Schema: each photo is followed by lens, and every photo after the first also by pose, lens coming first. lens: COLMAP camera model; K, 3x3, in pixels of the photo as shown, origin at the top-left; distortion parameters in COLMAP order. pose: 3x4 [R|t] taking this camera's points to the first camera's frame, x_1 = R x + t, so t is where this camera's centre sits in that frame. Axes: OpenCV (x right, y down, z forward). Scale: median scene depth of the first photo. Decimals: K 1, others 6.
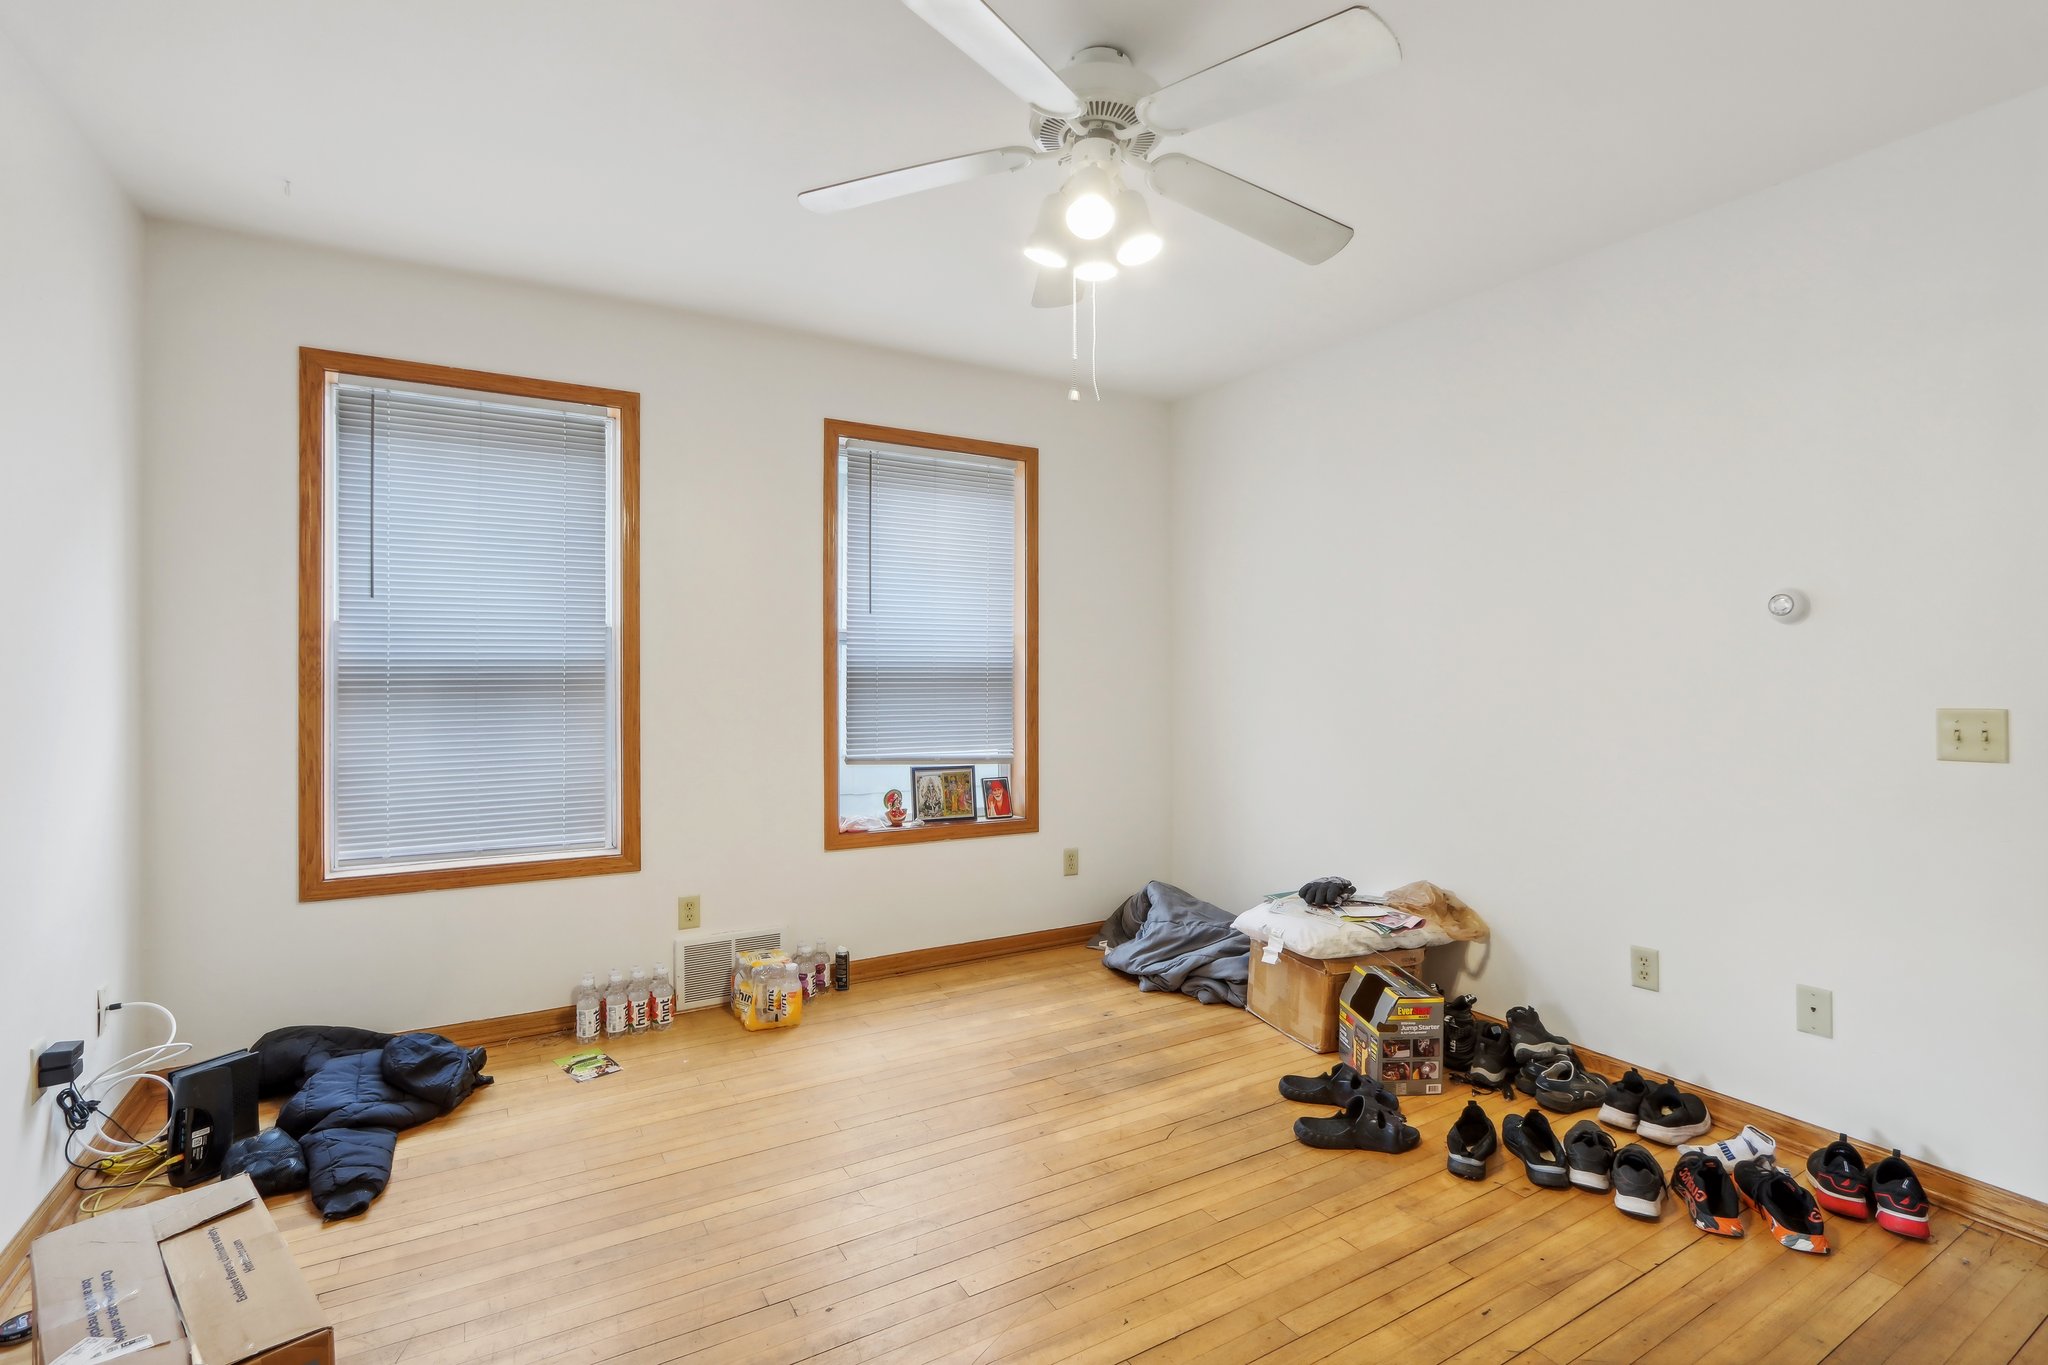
lens RADIAL K [[950.8, 0, 1046.4], [0, 950.8, 678.9], [0, 0, 1]] dist [-0.018708, 0.001732]
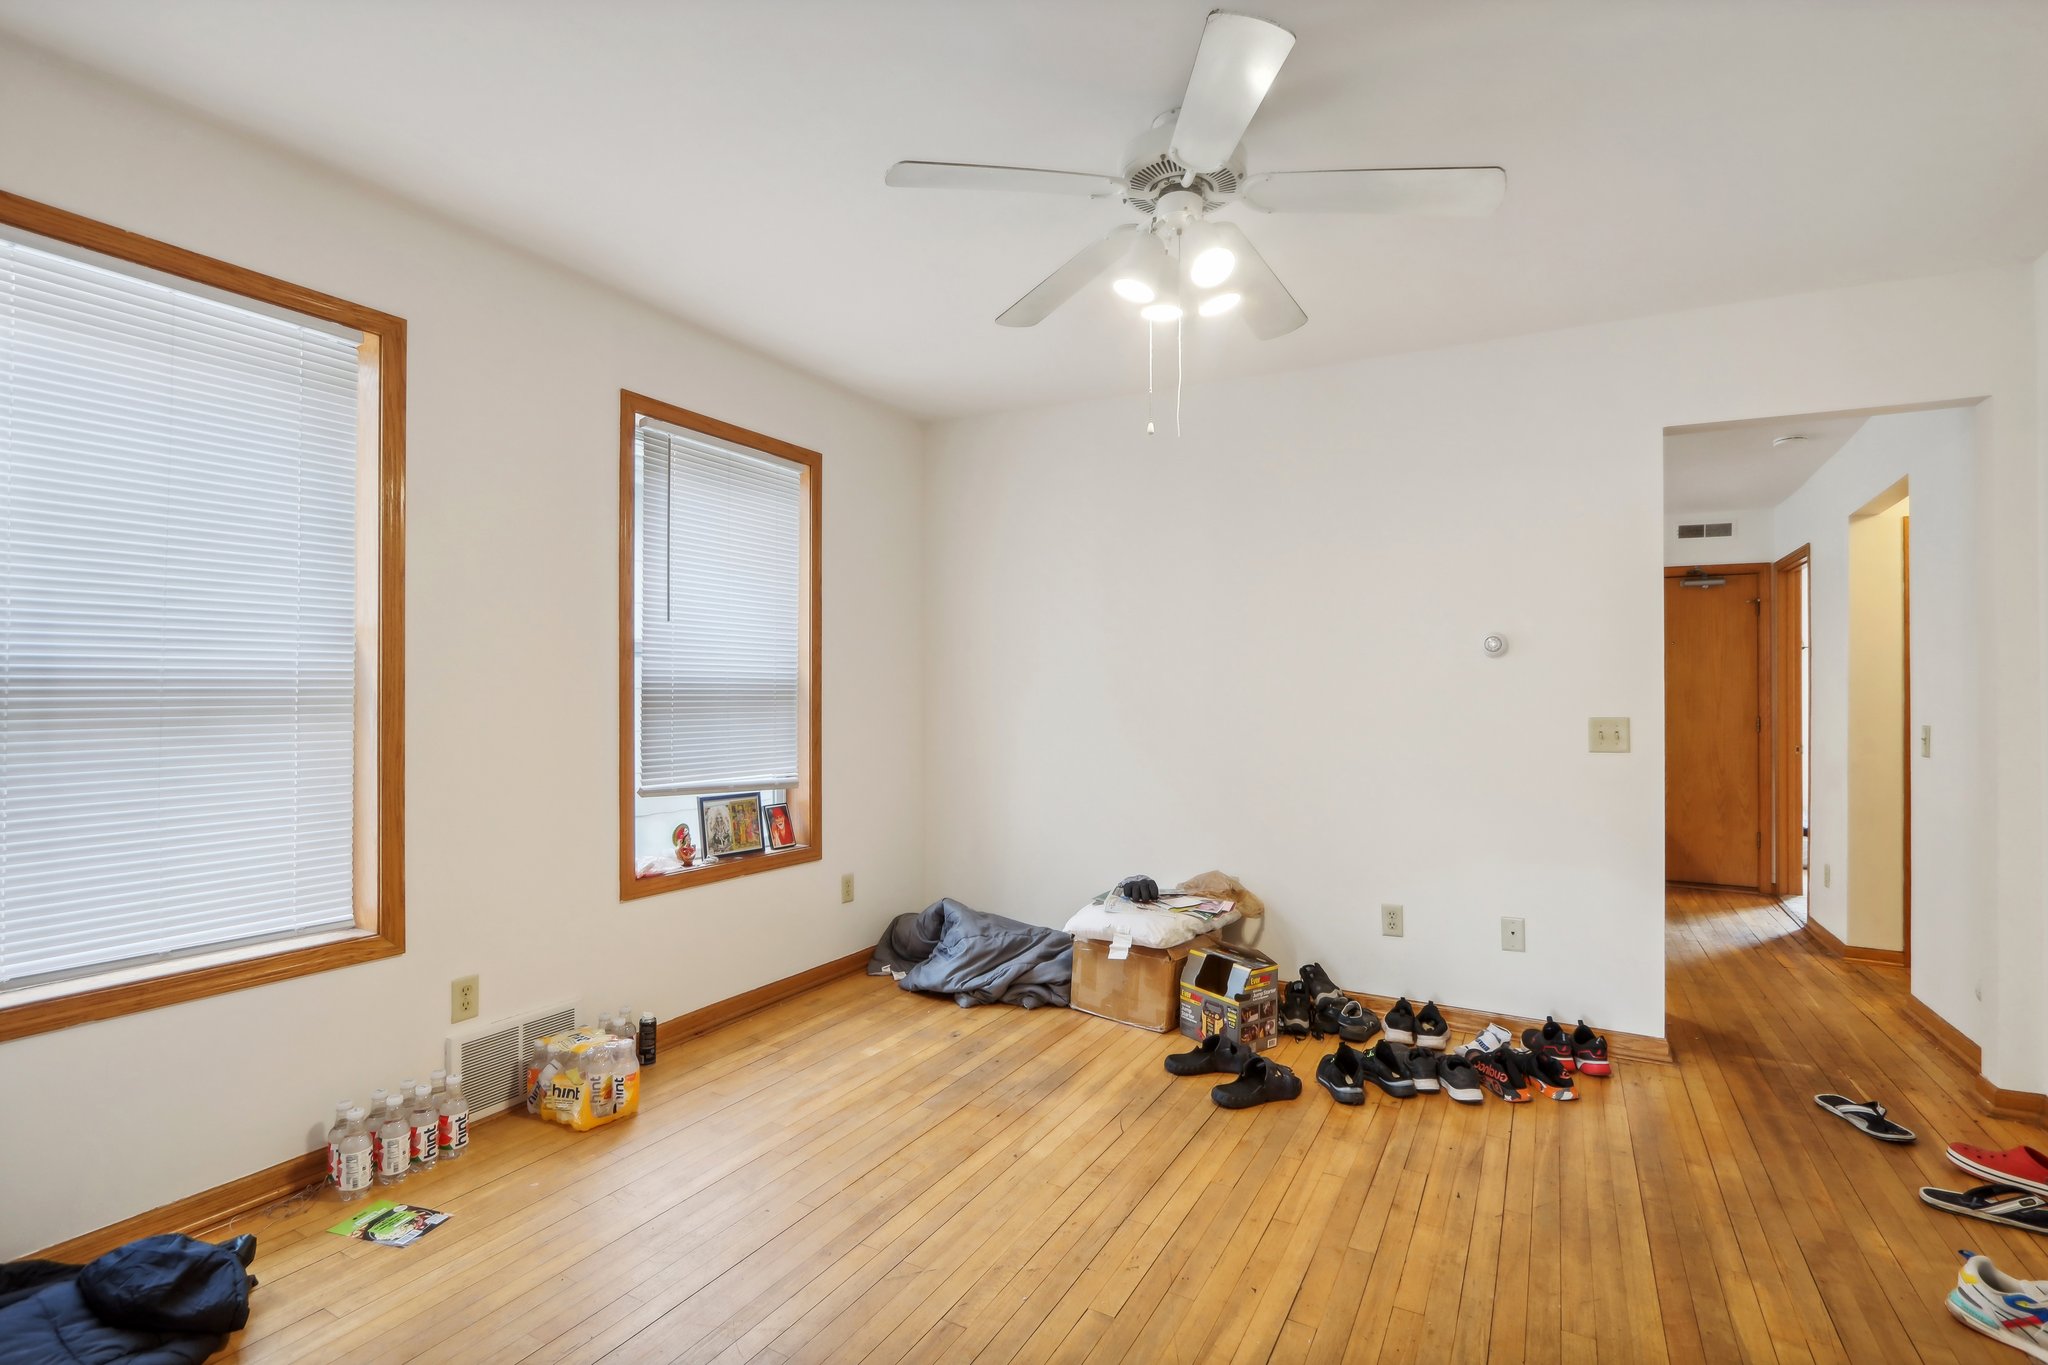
lens RADIAL K [[950.8, 0, 1023.6], [0, 950.8, 685.6], [0, 0, 1]] dist [-0.018708, 0.001732]
pose [[0.863467, 0.005986, 0.504370, -0.401970], [-0.000301, 0.999936, -0.011352, -0.001084], [-0.504406, 0.009650, 0.863413, 0.109728]]
